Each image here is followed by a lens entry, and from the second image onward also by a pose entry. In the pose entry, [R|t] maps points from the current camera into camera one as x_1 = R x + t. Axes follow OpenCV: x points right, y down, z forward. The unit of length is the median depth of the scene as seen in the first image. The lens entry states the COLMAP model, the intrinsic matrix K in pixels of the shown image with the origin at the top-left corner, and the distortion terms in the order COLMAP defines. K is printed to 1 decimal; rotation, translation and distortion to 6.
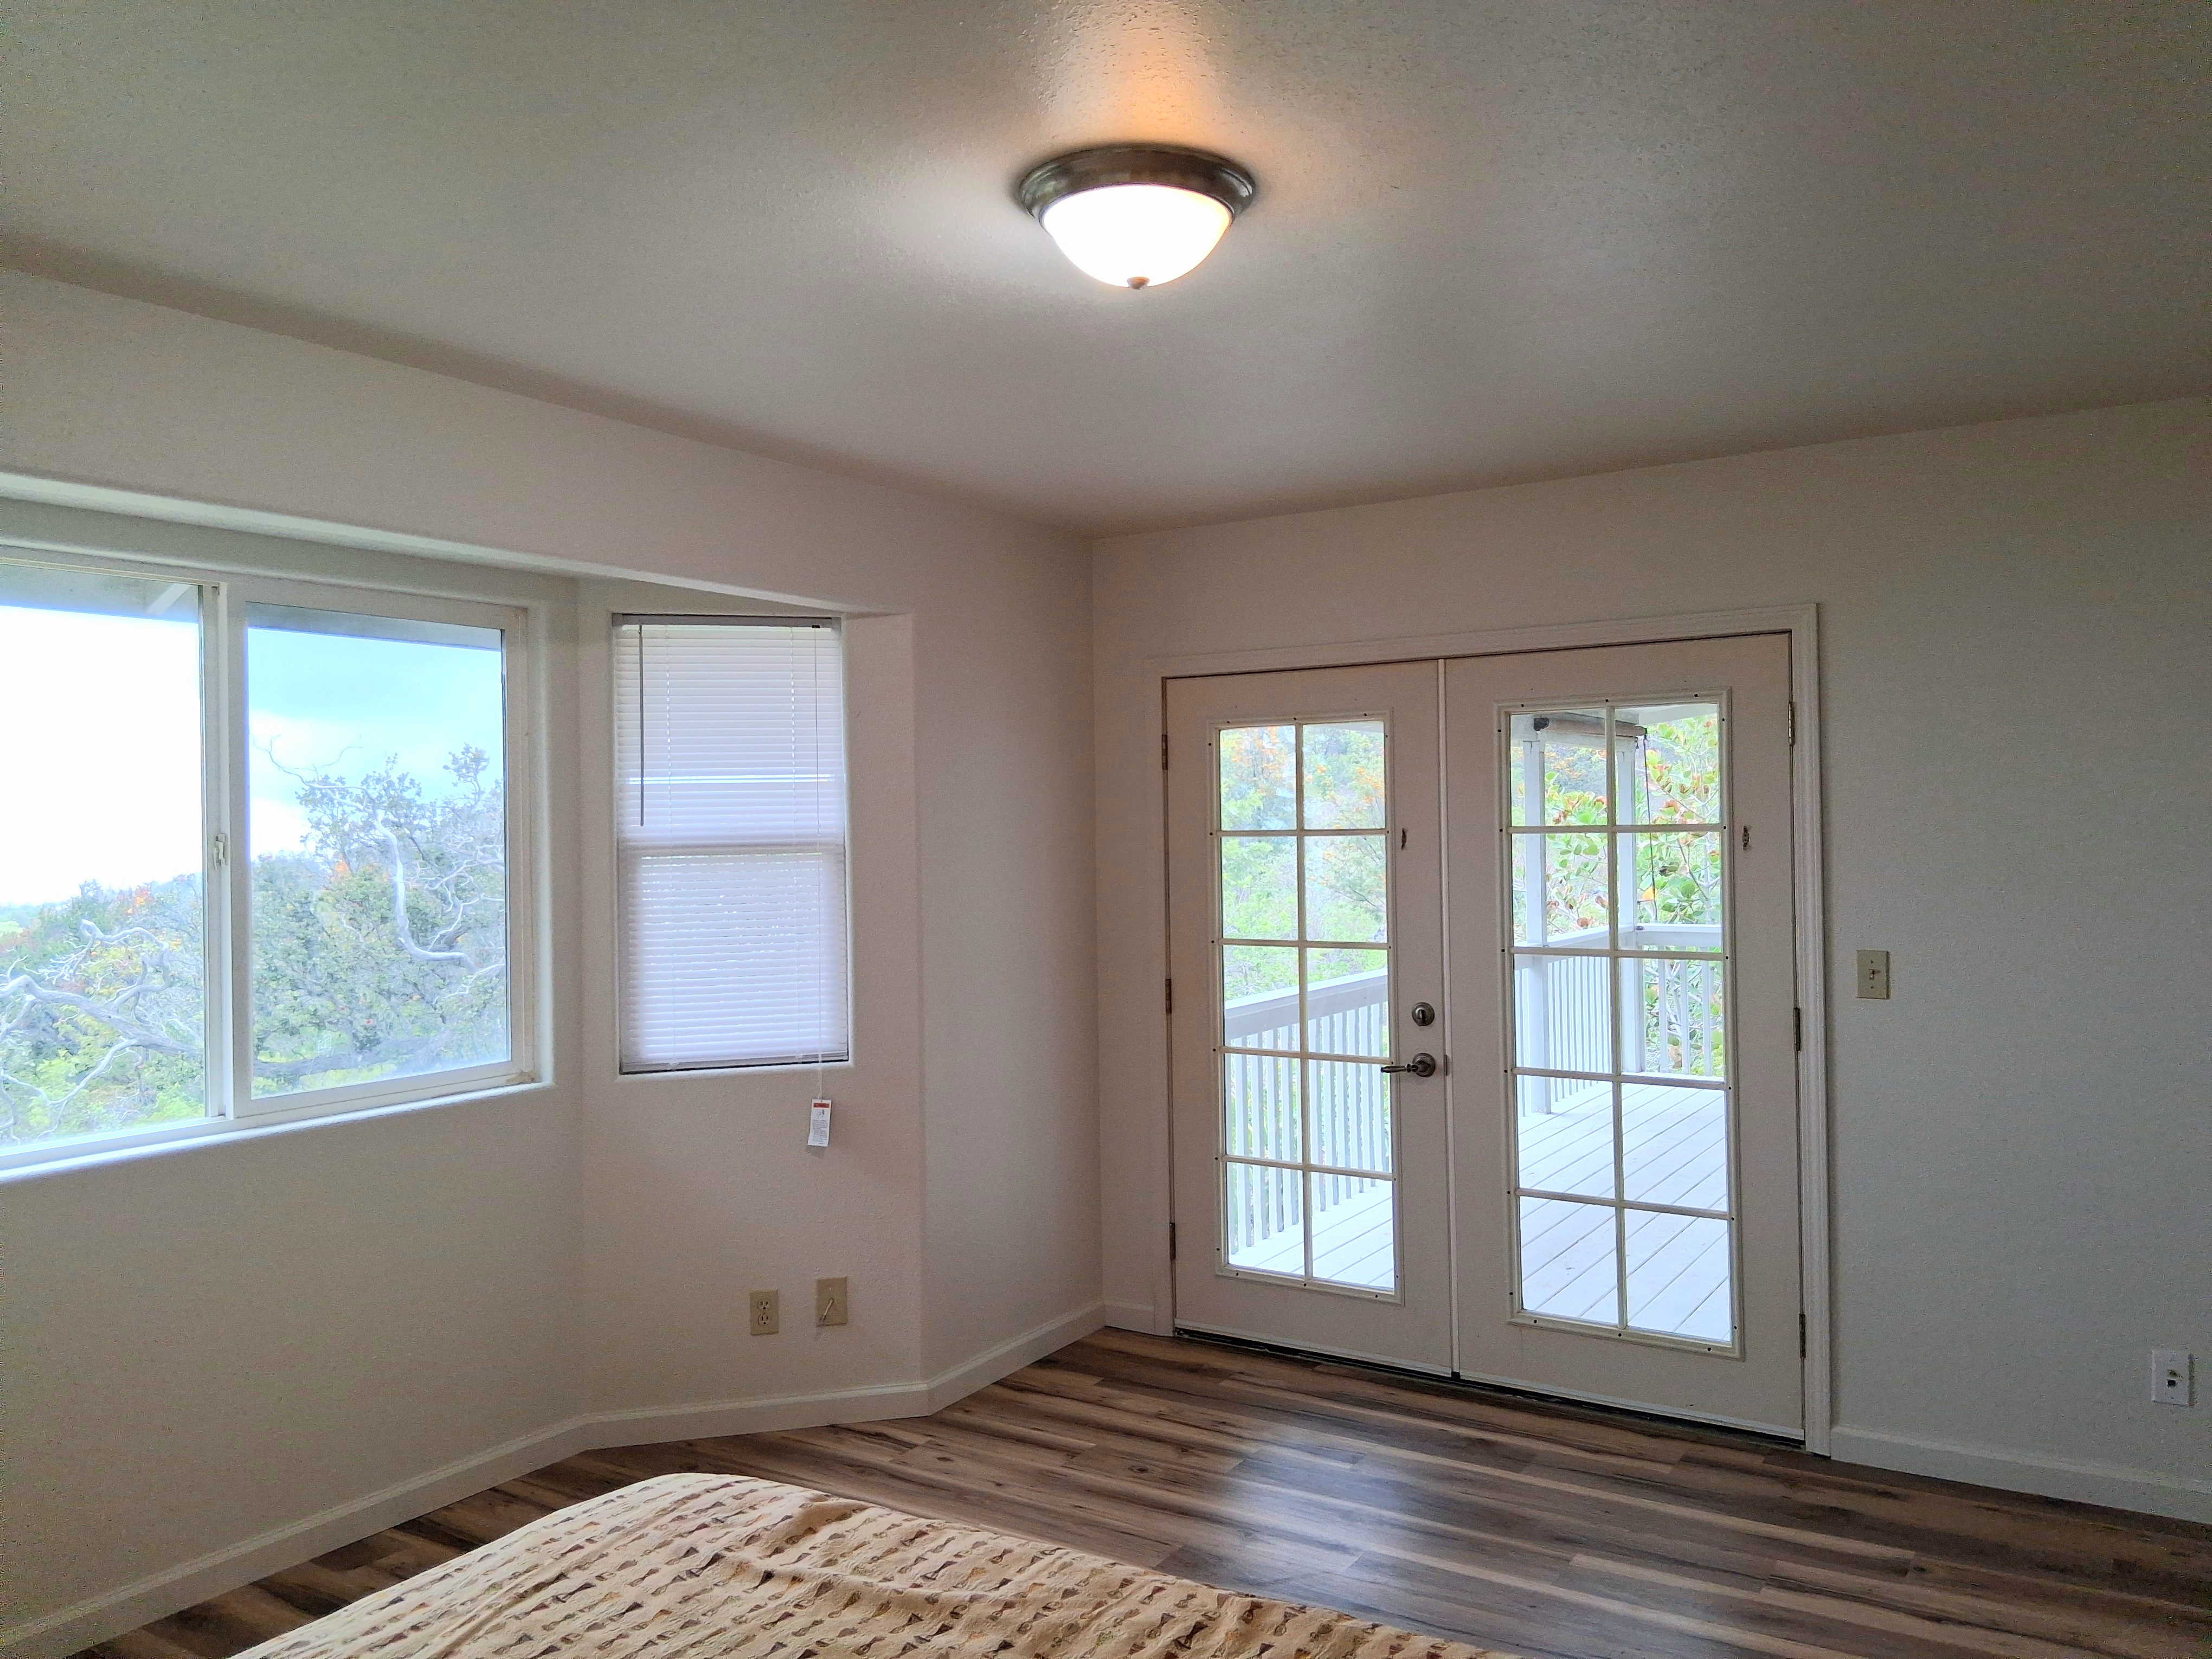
lens RADIAL K [[1692.9, 0, 1106.0], [0, 1692.9, 829.5], [0, 0, 1]] dist [0.077339, -0.158823]
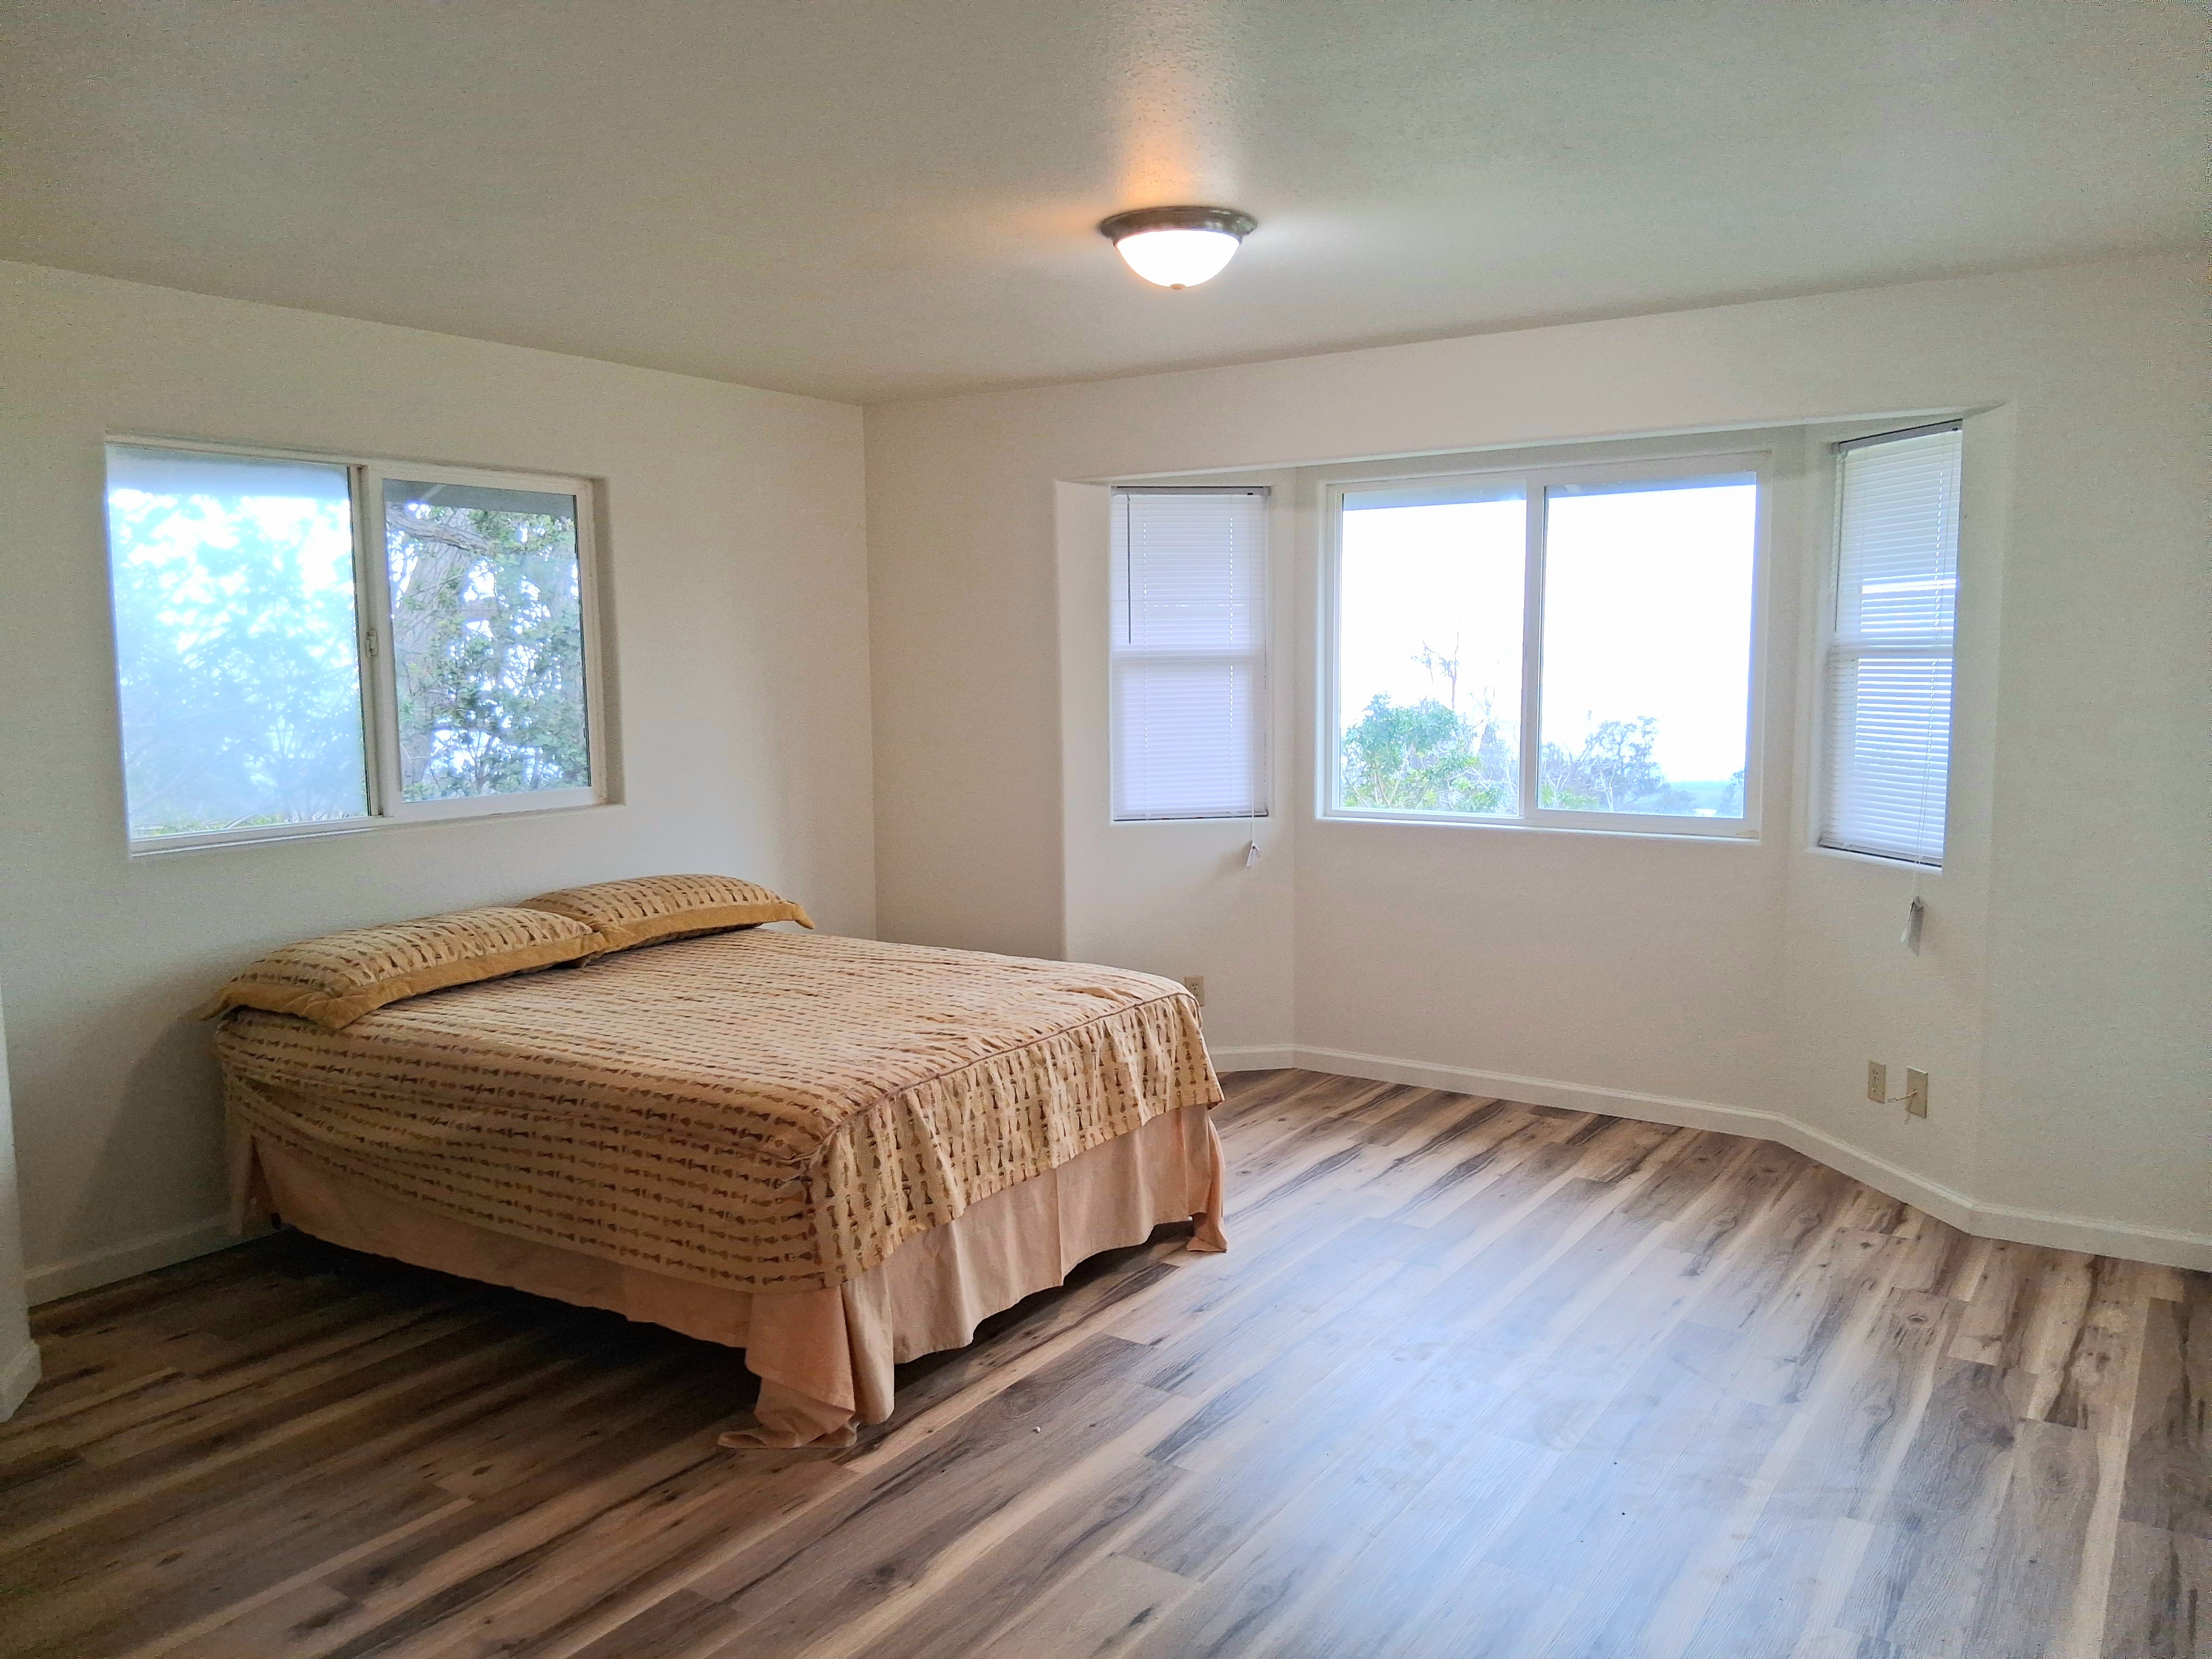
lens RADIAL K [[1692.9, 0, 1106.0], [0, 1692.9, 829.5], [0, 0, 1]] dist [0.077339, -0.158823]
pose [[-0.032195, 0.121247, -0.992100, 0.915026], [0.000279, 0.992616, 0.121301, -0.008930], [0.999482, 0.003629, -0.031991, 0.562947]]
